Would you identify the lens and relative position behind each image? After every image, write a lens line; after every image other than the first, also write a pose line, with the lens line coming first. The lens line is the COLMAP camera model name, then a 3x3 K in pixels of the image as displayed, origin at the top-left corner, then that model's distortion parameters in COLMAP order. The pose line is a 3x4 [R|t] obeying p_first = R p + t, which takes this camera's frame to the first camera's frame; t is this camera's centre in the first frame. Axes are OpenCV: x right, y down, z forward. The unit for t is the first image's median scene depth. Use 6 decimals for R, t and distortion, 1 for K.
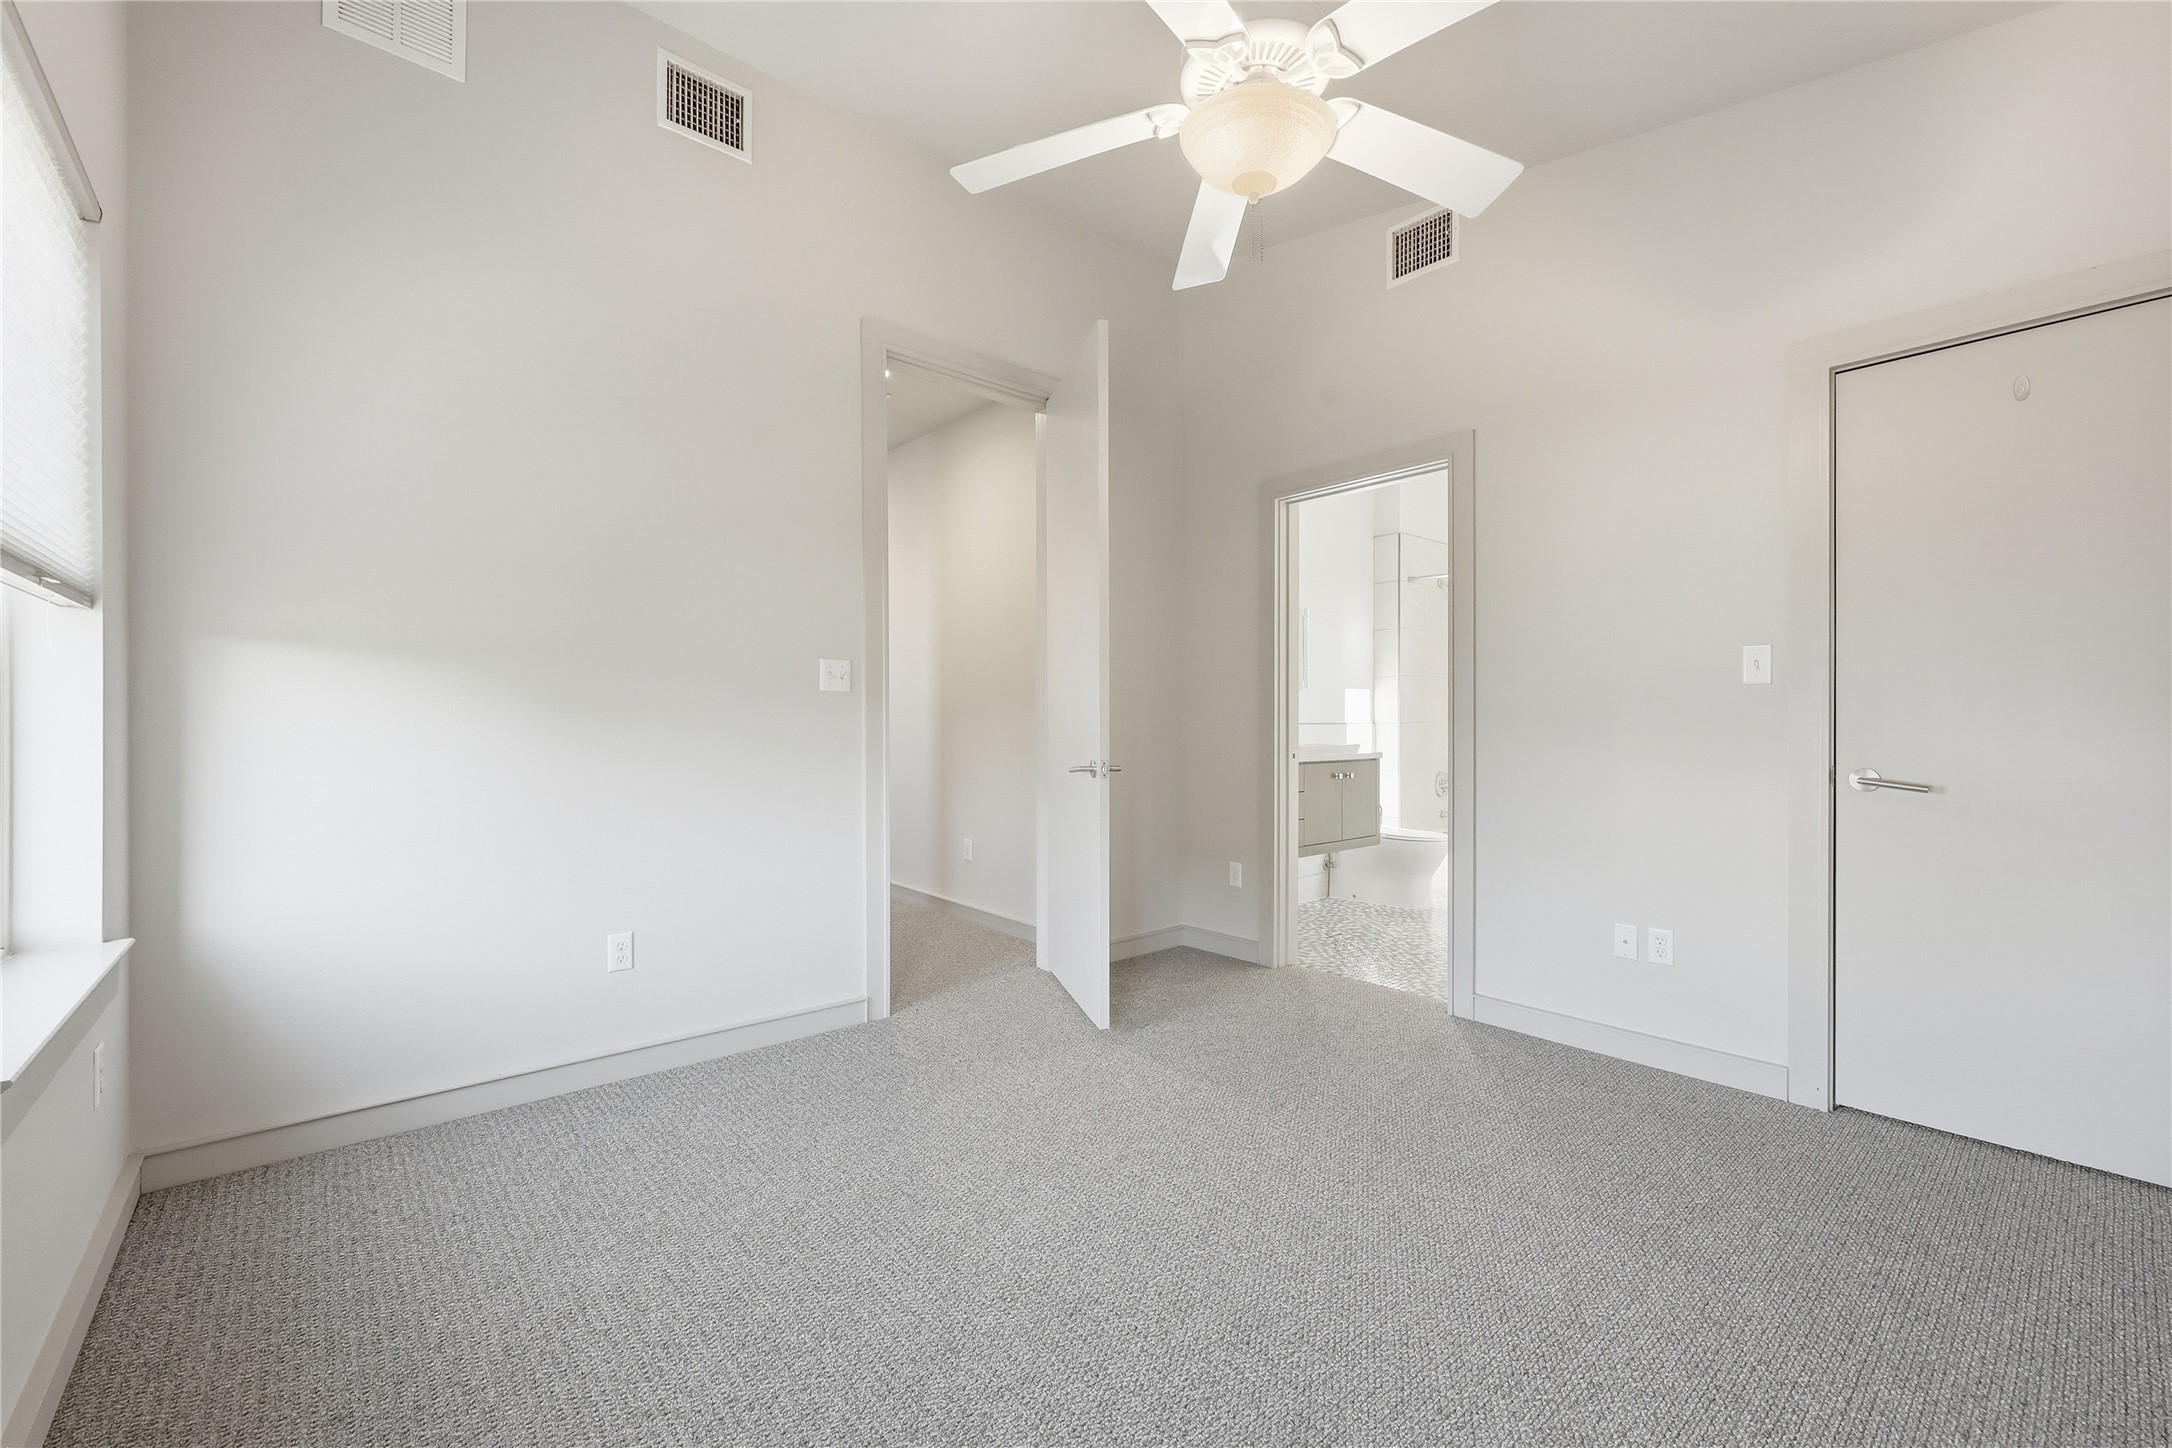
lens RADIAL K [[882.7, 0, 1075.3], [0, 882.7, 723.9], [0, 0, 1]] dist [-0.001822, -0.000490]
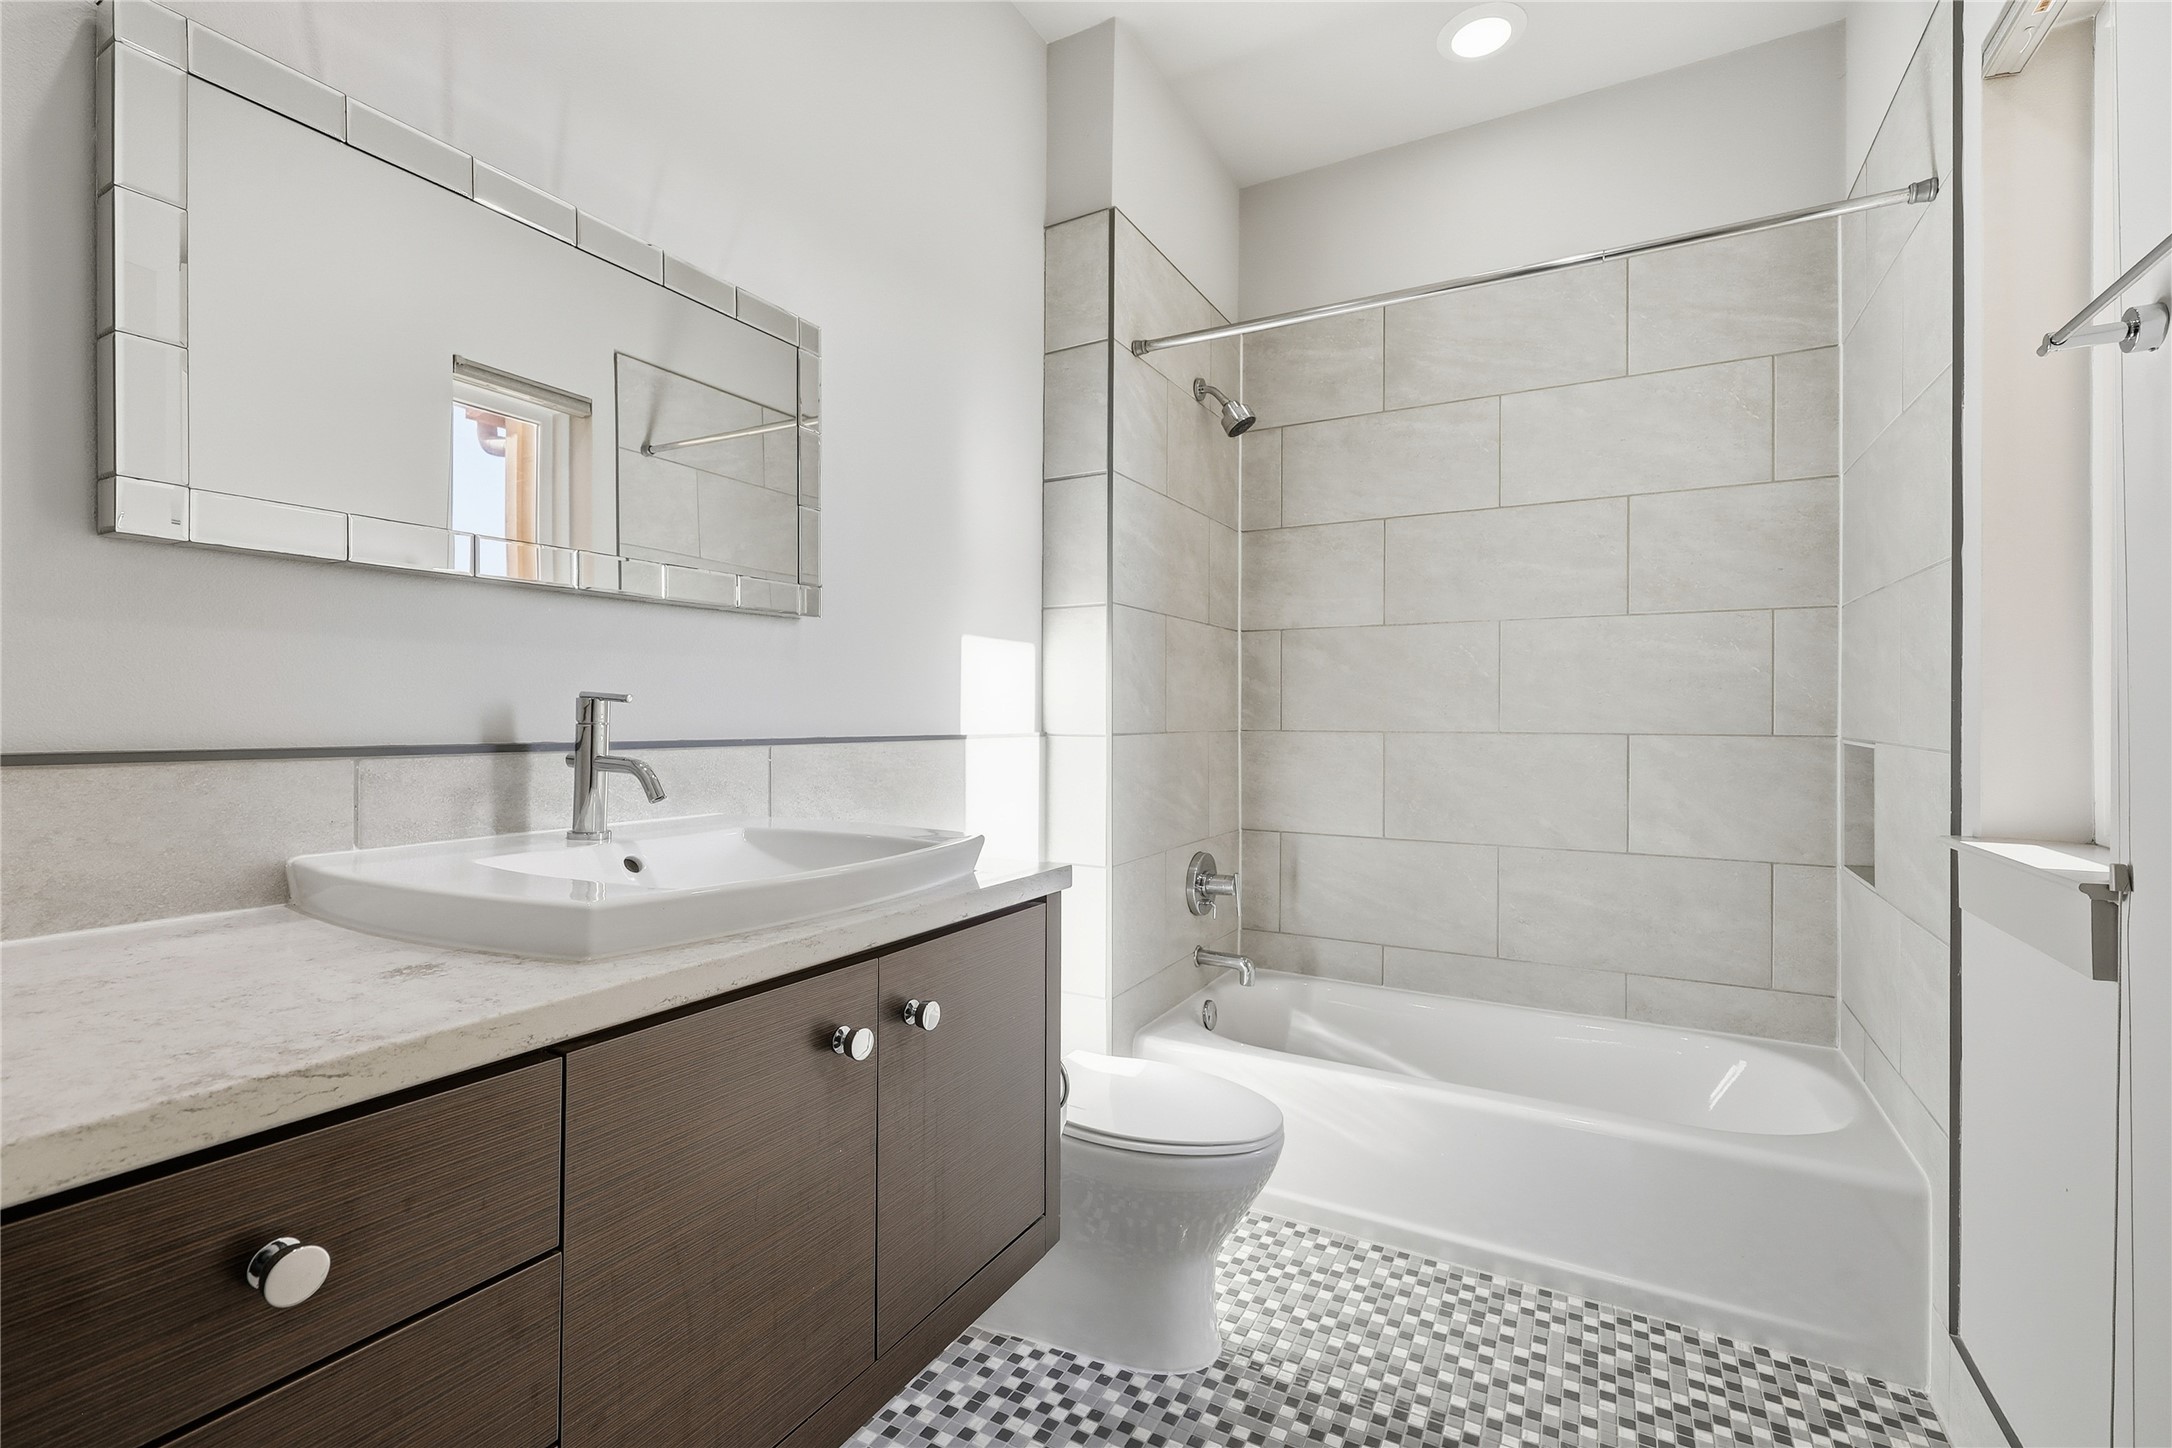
lens RADIAL K [[882.7, 0, 1092.2], [0, 882.7, 726.3], [0, 0, 1]] dist [-0.001822, -0.000490]
pose [[0.928705, 0.005770, 0.370774, 0.225194], [-0.007061, 0.999973, 0.002123, -0.005016], [-0.370752, -0.004589, 0.928721, 0.663278]]
